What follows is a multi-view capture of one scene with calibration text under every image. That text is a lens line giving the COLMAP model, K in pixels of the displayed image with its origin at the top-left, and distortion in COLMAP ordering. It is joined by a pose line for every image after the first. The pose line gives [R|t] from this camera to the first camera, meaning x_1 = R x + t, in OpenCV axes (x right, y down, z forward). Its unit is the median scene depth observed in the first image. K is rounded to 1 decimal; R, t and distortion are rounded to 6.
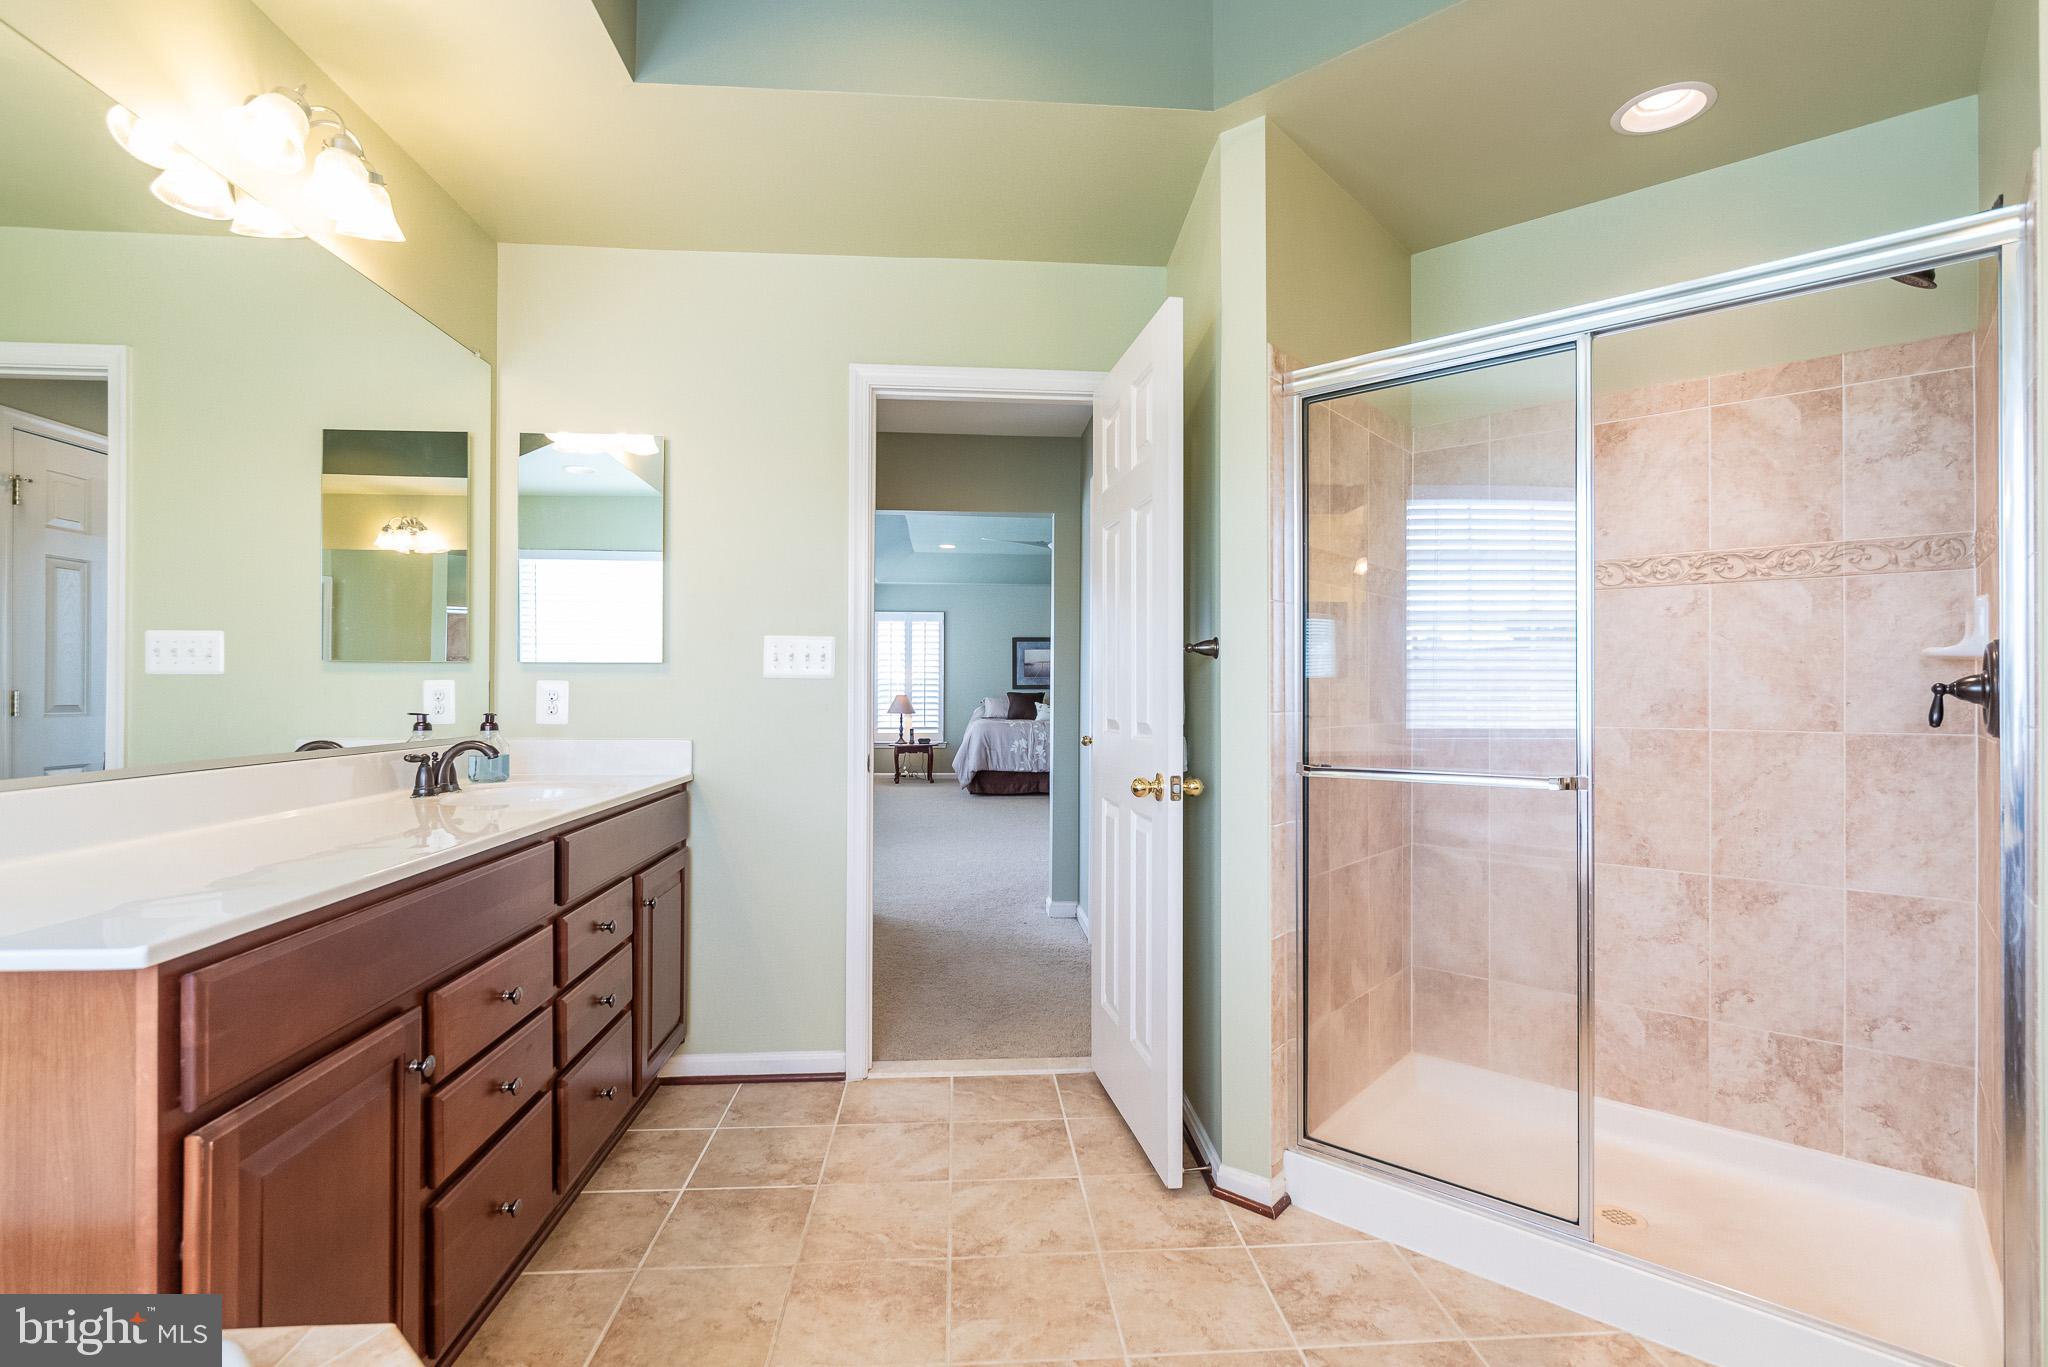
lens RADIAL K [[979.6, 0, 1024.6], [0, 979.6, 684.6], [0, 0, 1]] dist [-0.001744, -0.000424]
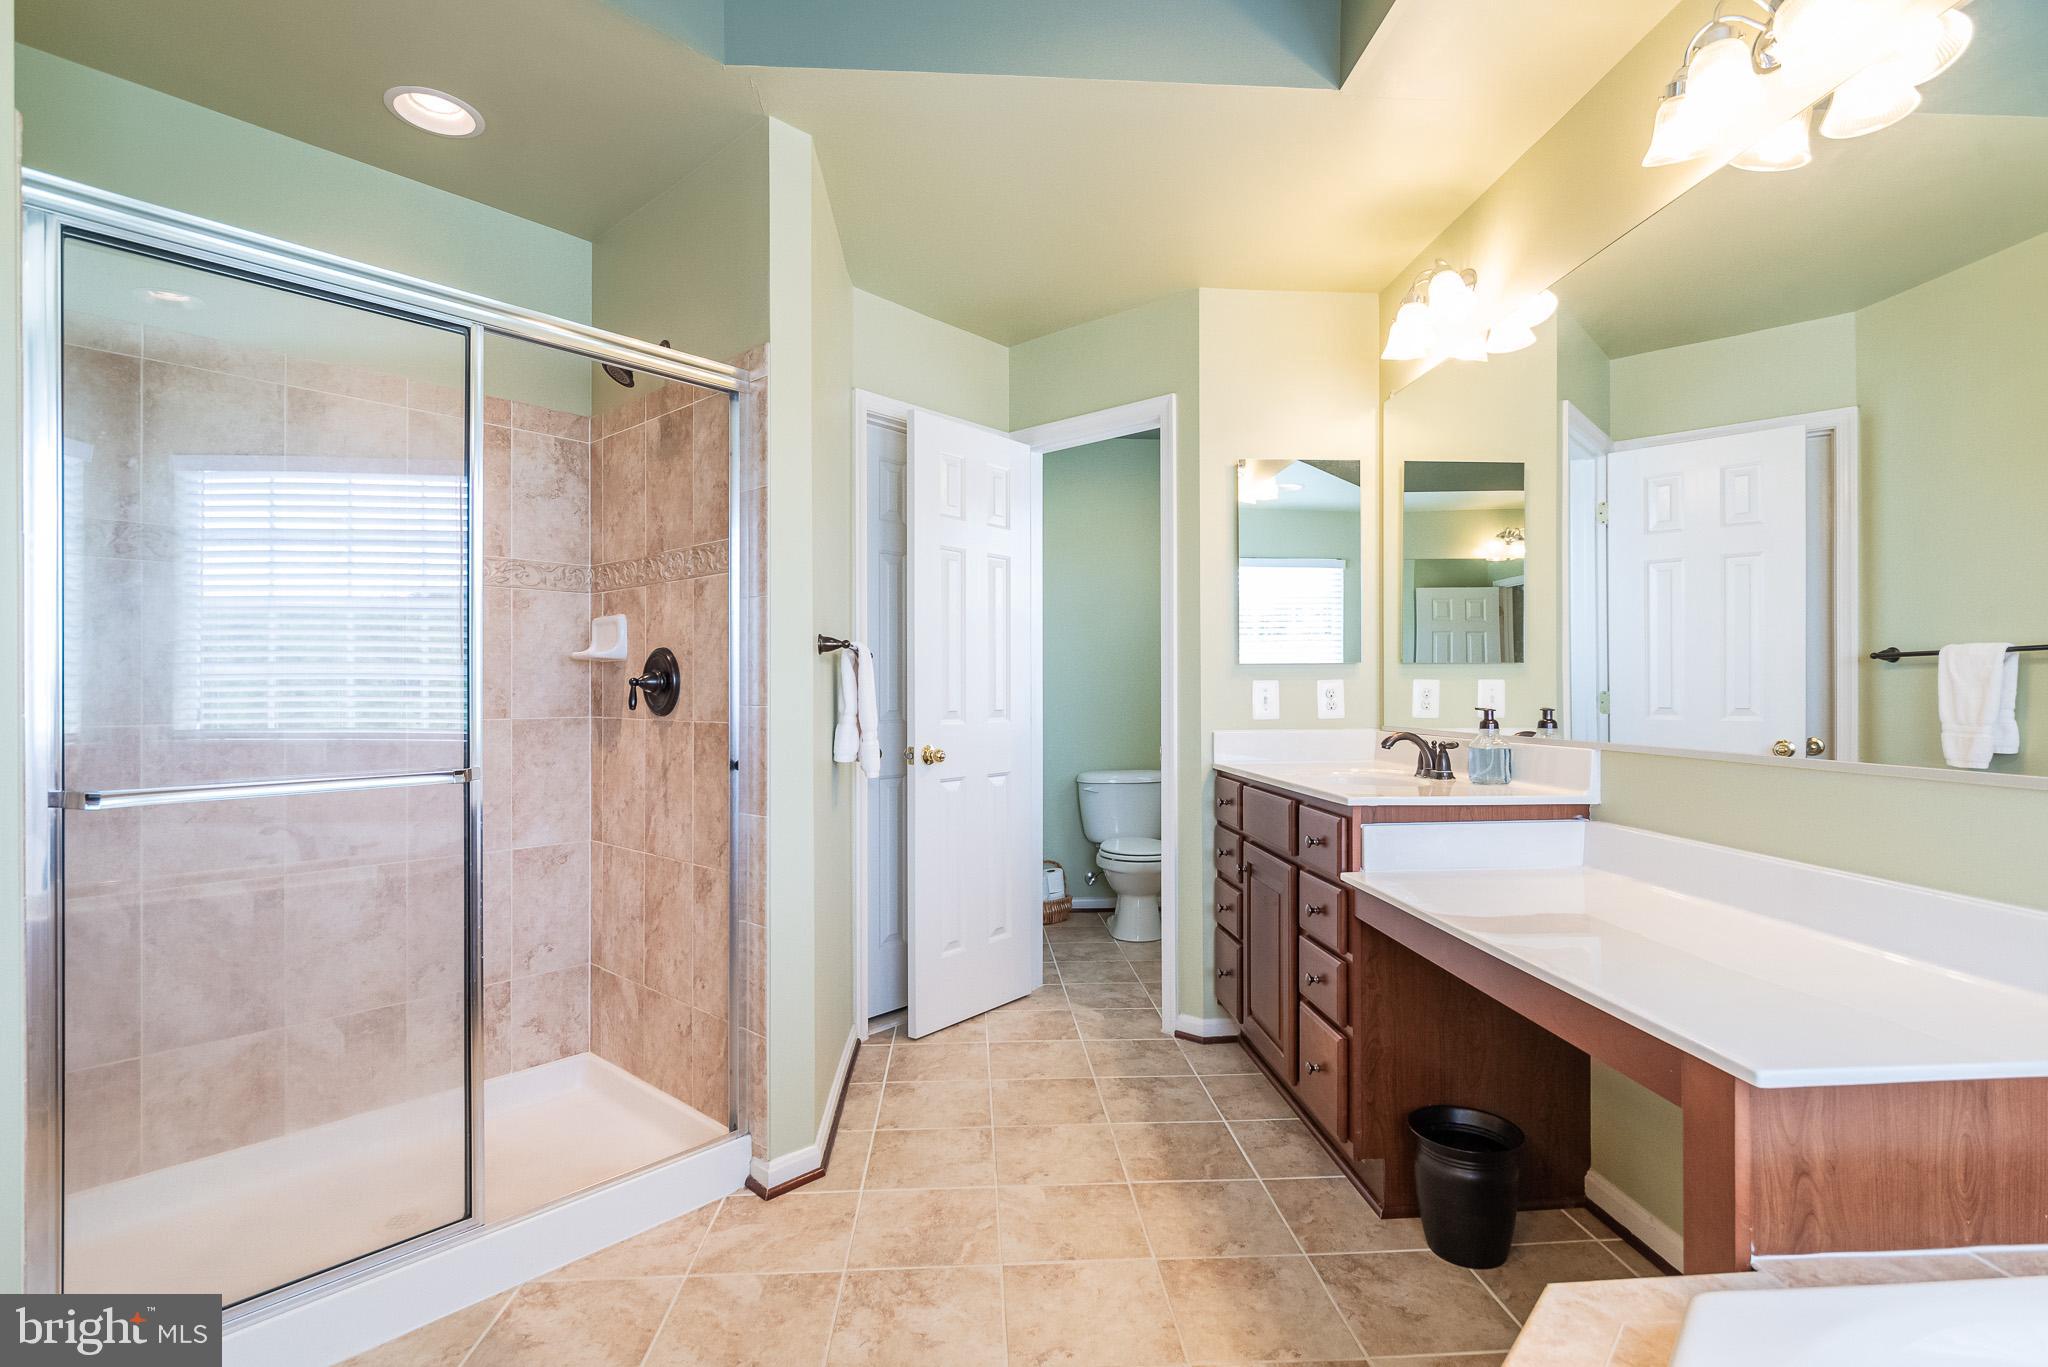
lens RADIAL K [[979.6, 0, 1025.4], [0, 979.6, 687.0], [0, 0, 1]] dist [-0.001744, -0.000424]
pose [[0.003396, 0.000166, 0.999994, -0.358486], [-0.007265, 0.999974, -0.000141, 0.005958], [-0.999968, -0.007264, 0.003397, 0.370986]]
